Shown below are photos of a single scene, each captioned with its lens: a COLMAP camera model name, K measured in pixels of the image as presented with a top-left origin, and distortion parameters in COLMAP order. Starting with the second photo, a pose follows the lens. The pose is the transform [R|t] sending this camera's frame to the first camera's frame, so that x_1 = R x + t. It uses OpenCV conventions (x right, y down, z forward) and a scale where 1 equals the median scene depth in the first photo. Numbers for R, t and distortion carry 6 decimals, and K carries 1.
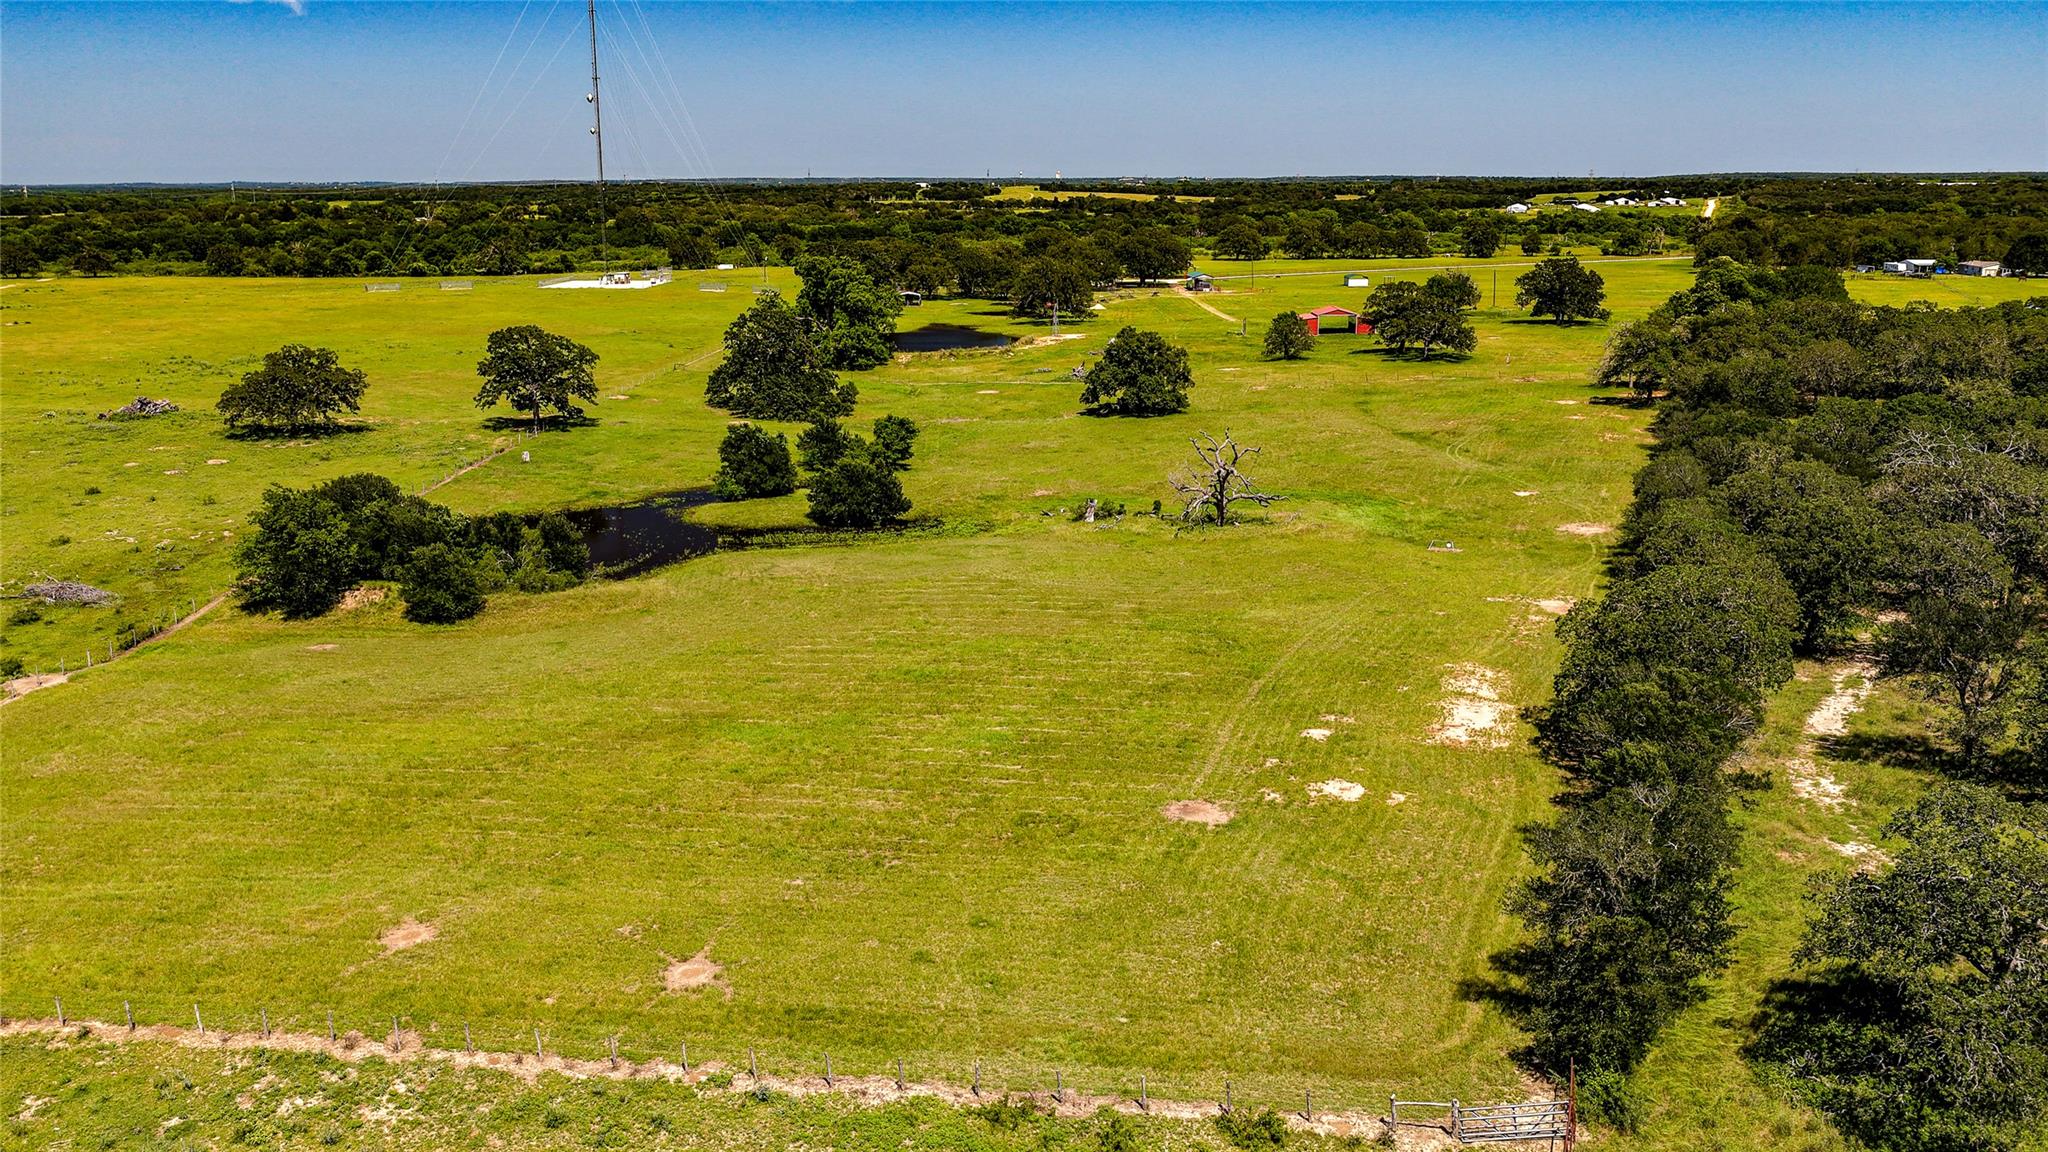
lens RADIAL K [[1696.1, 0, 1024.0], [0, 1696.1, 576.0], [0, 0, 1]] dist [-0.000898, 0.002463]
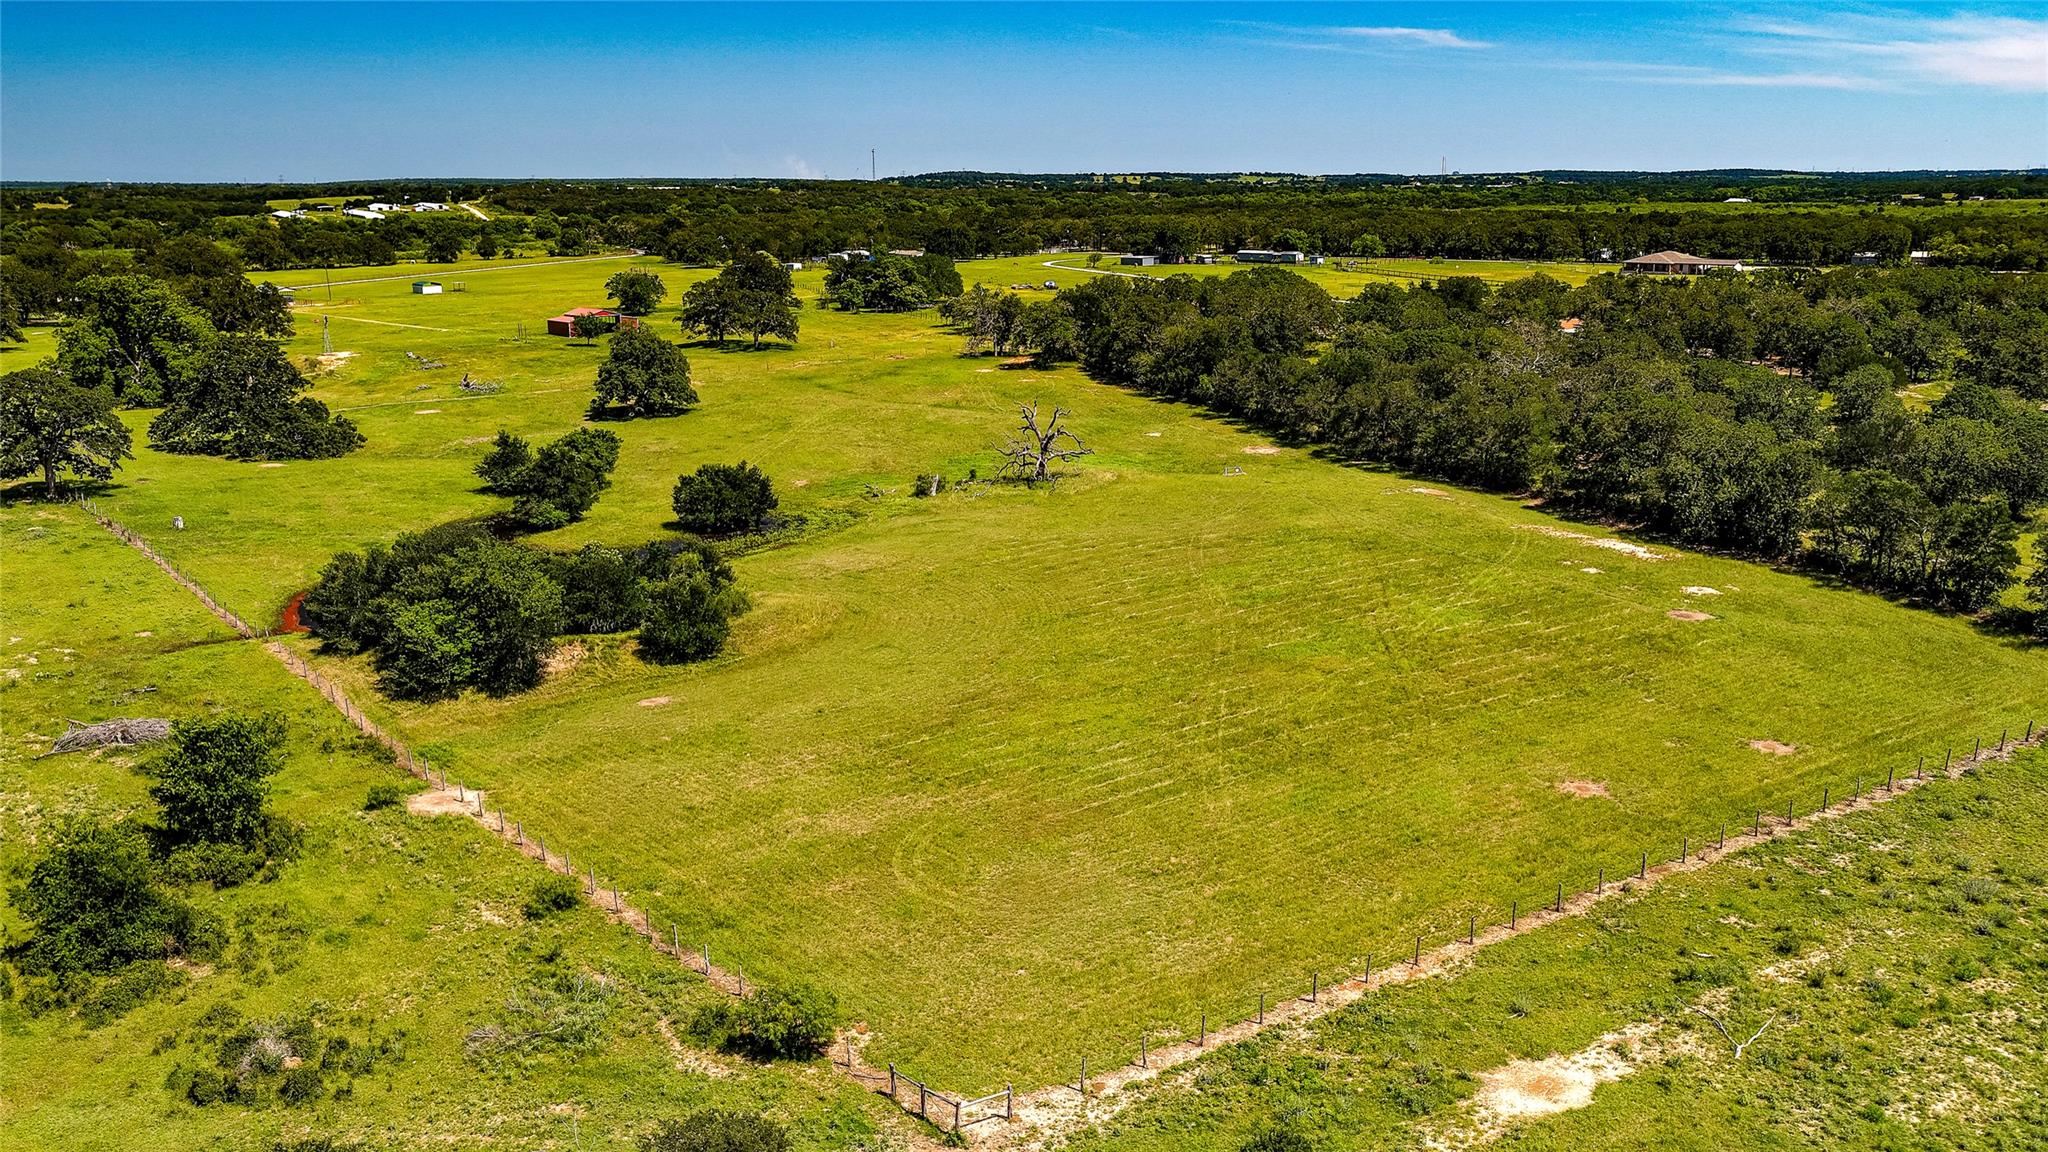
lens RADIAL K [[1696.1, 0, 1024.0], [0, 1696.1, 576.0], [0, 0, 1]] dist [-0.000898, 0.002463]
pose [[0.743684, -0.154258, 0.650490, -0.335294], [0.156283, 0.986169, 0.055189, -0.016753], [-0.650007, 0.060617, 0.757507, 0.072974]]
